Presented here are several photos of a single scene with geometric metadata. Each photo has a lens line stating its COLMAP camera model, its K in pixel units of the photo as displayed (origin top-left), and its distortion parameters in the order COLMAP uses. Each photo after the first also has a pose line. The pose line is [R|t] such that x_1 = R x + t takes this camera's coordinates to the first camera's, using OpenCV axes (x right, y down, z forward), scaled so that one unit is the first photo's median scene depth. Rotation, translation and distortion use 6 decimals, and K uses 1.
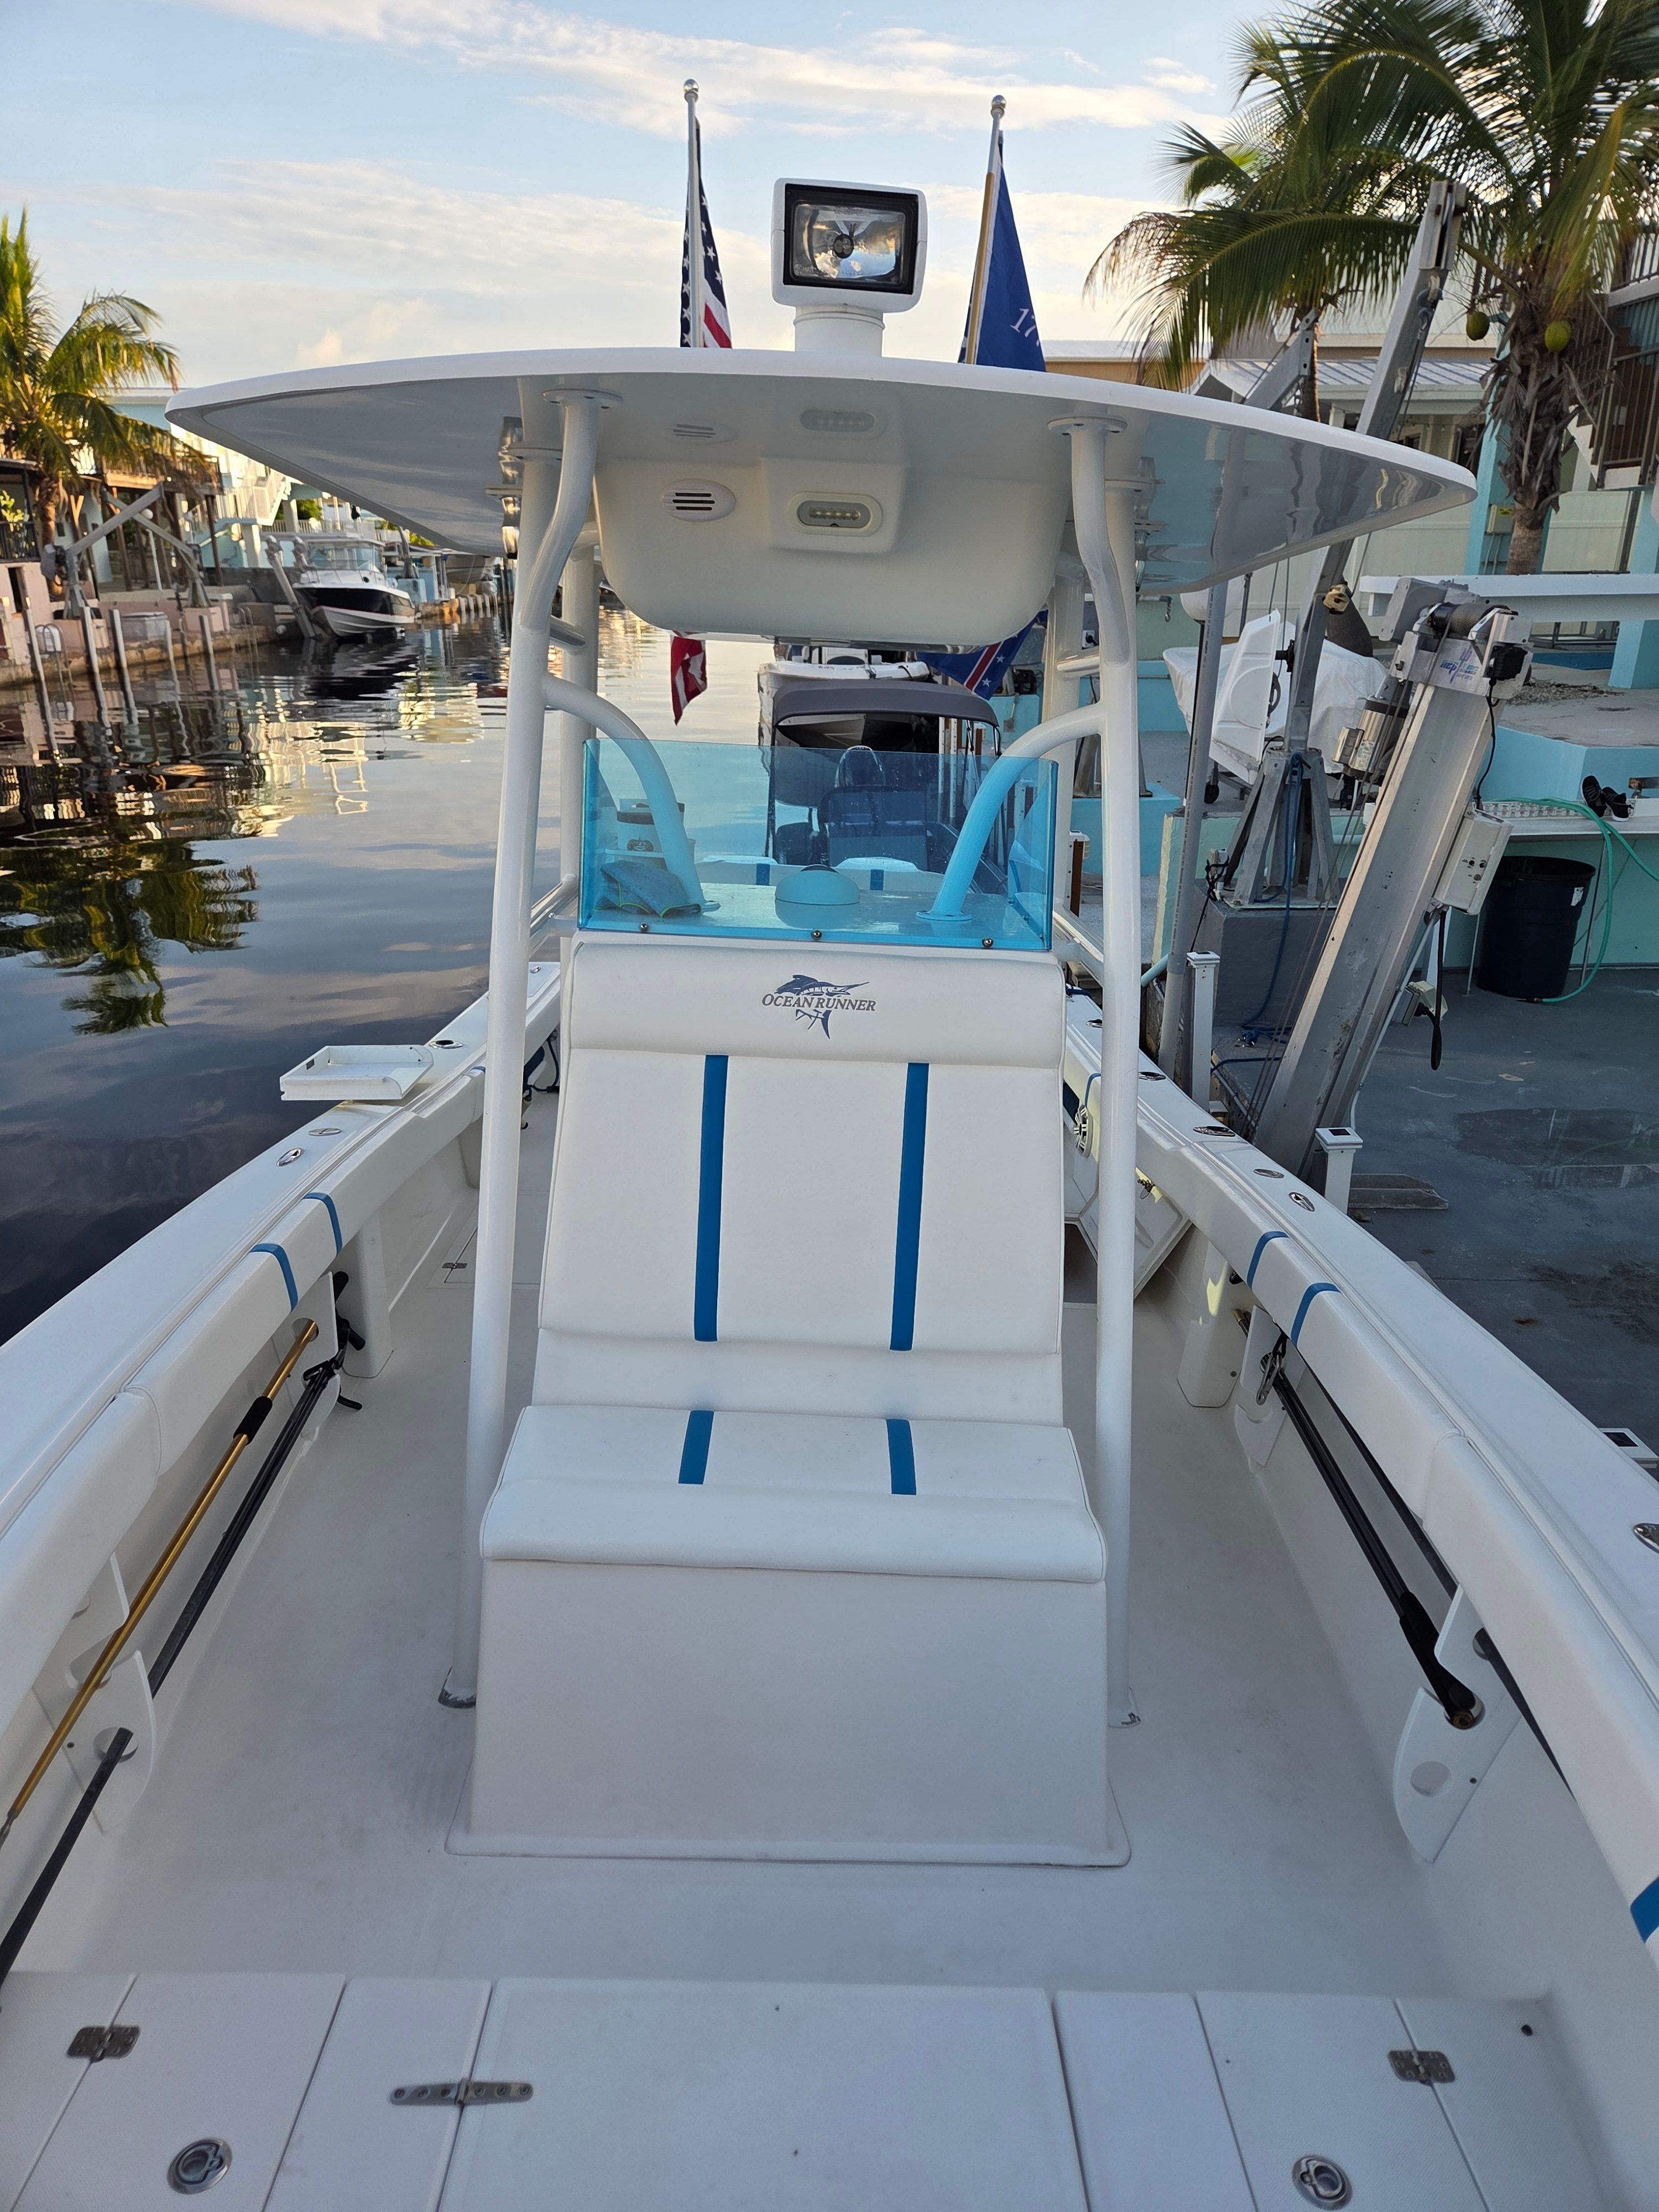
lens RADIAL K [[1478.8, 0, 693.2], [0, 1478.8, 1145.6], [0, 0, 1]] dist [0.061974, -0.050875]
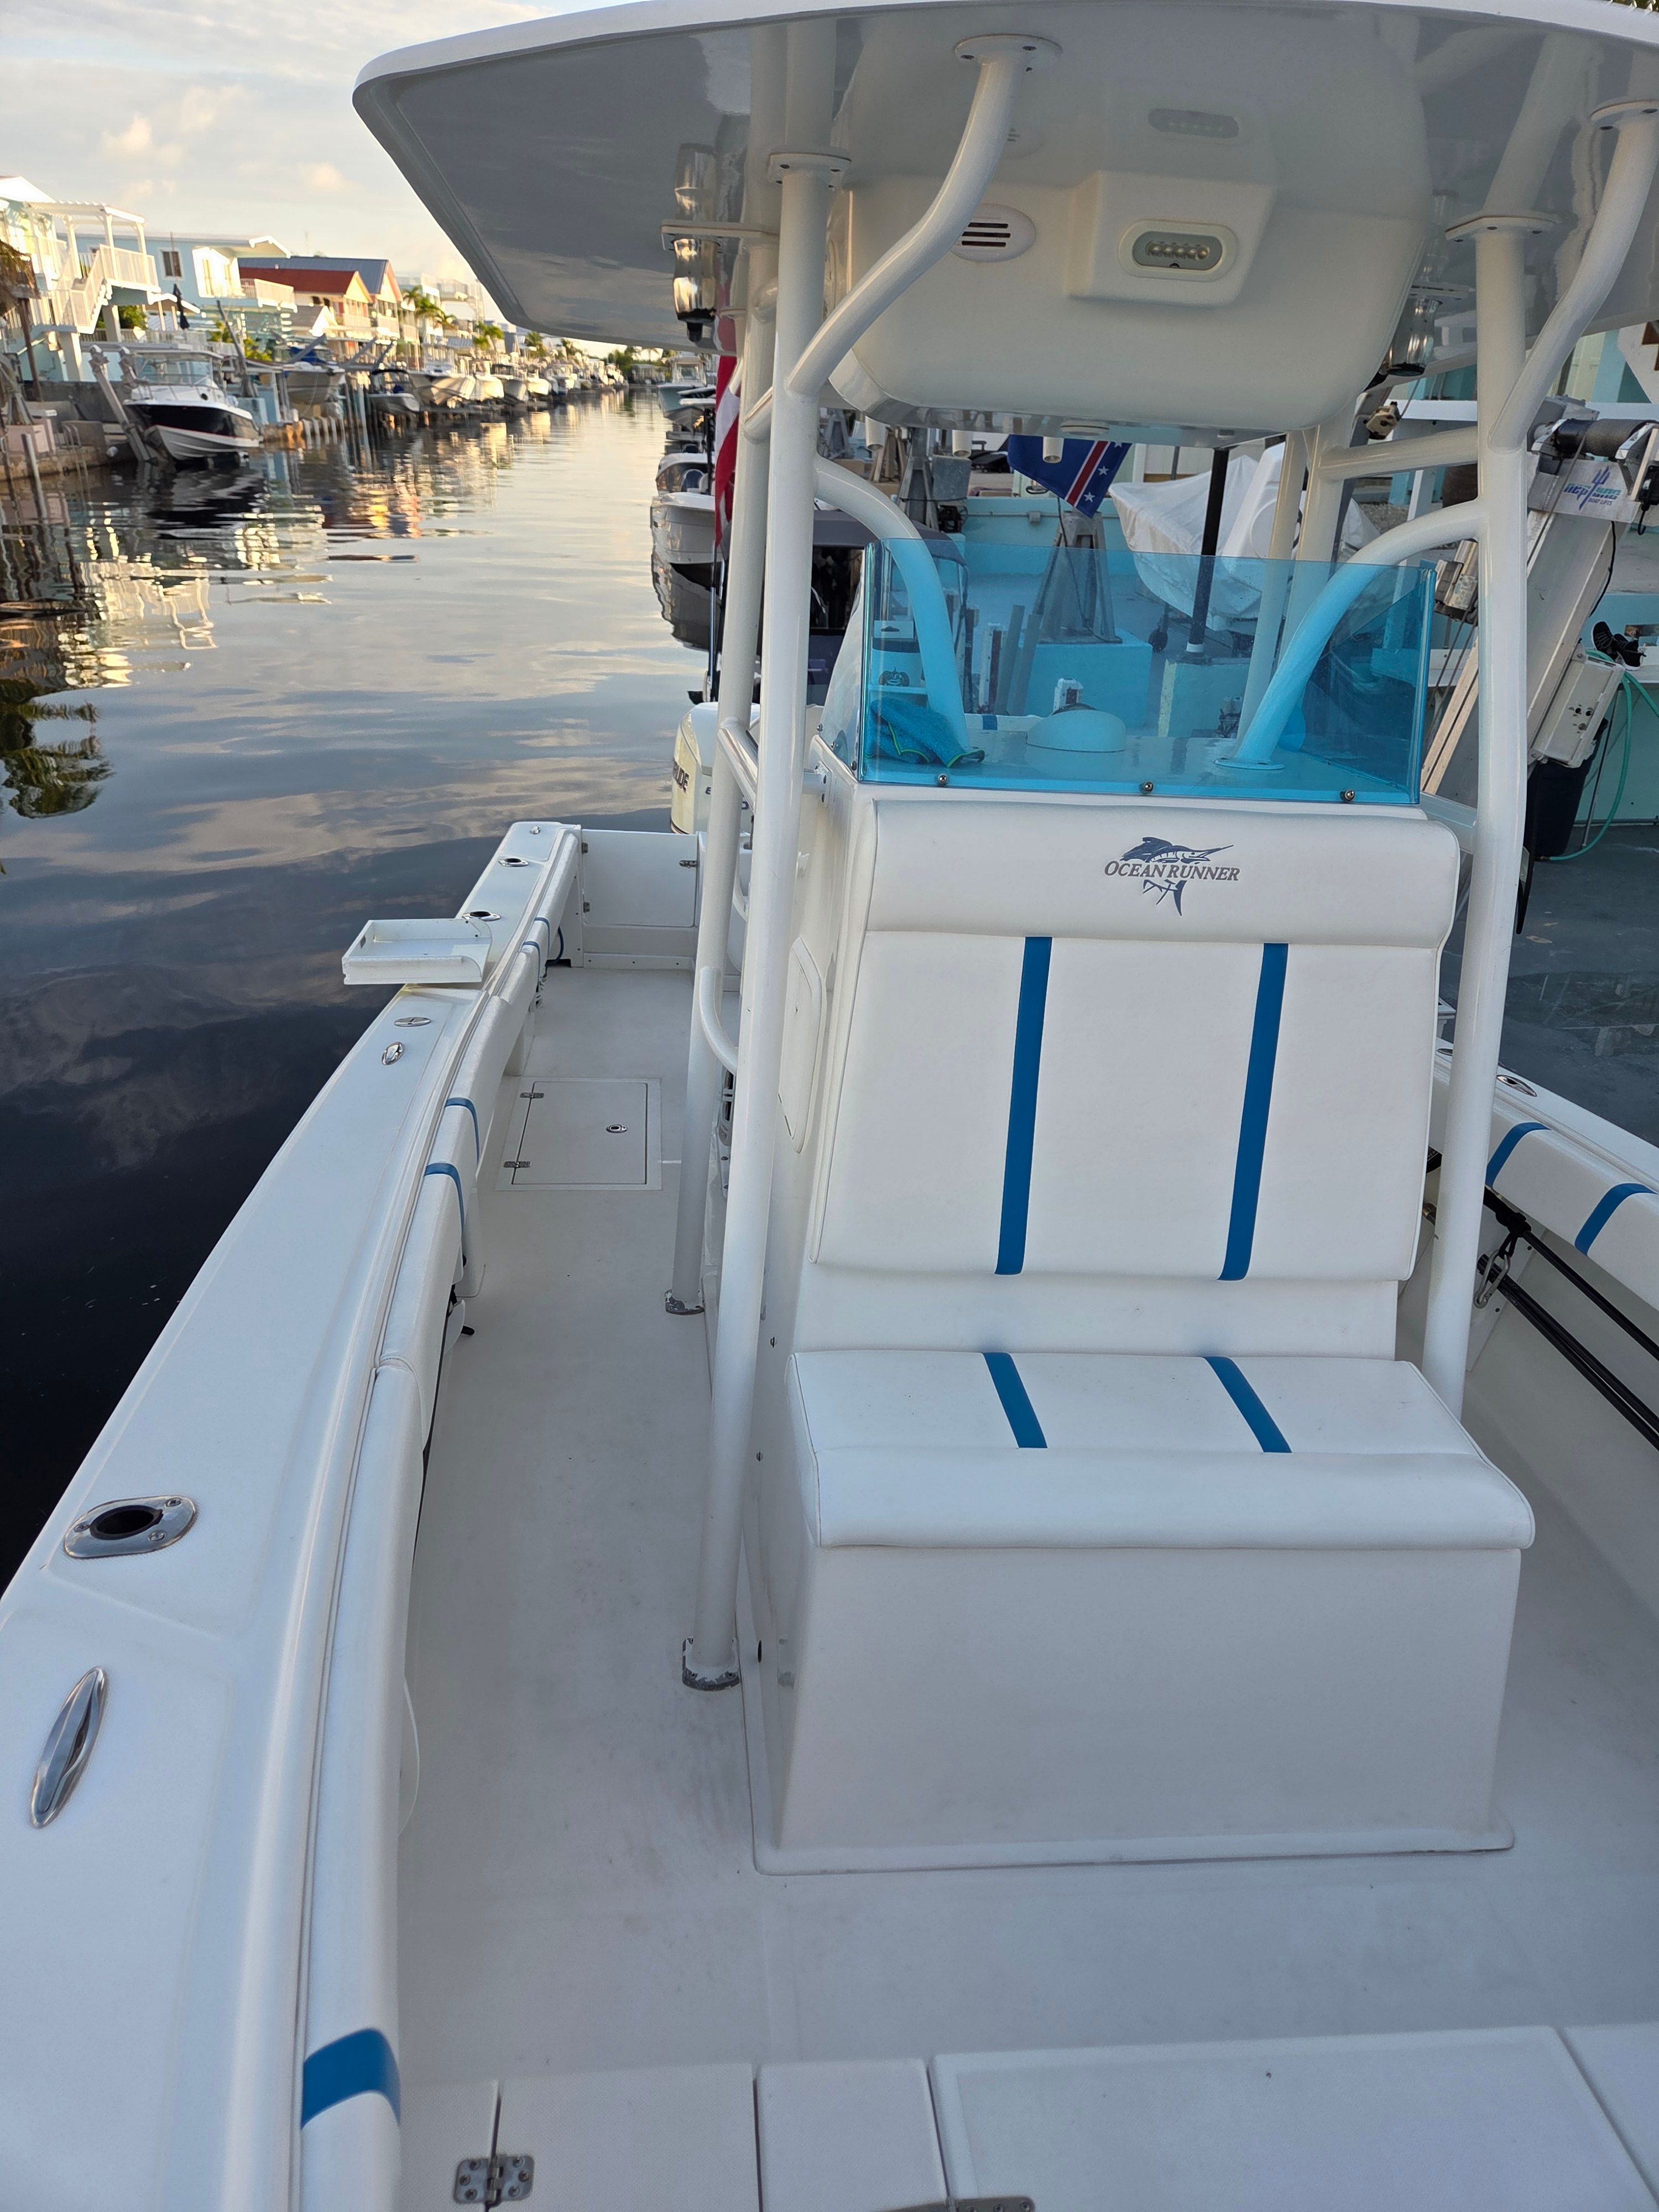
lens RADIAL K [[1478.8, 0, 666.5], [0, 1478.8, 1161.6], [0, 0, 1]] dist [0.061974, -0.050875]
pose [[0.996940, -0.018468, 0.075964, -0.117478], [0.010586, 0.994637, 0.102883, -0.010714], [-0.077457, -0.101764, 0.991789, 0.080614]]
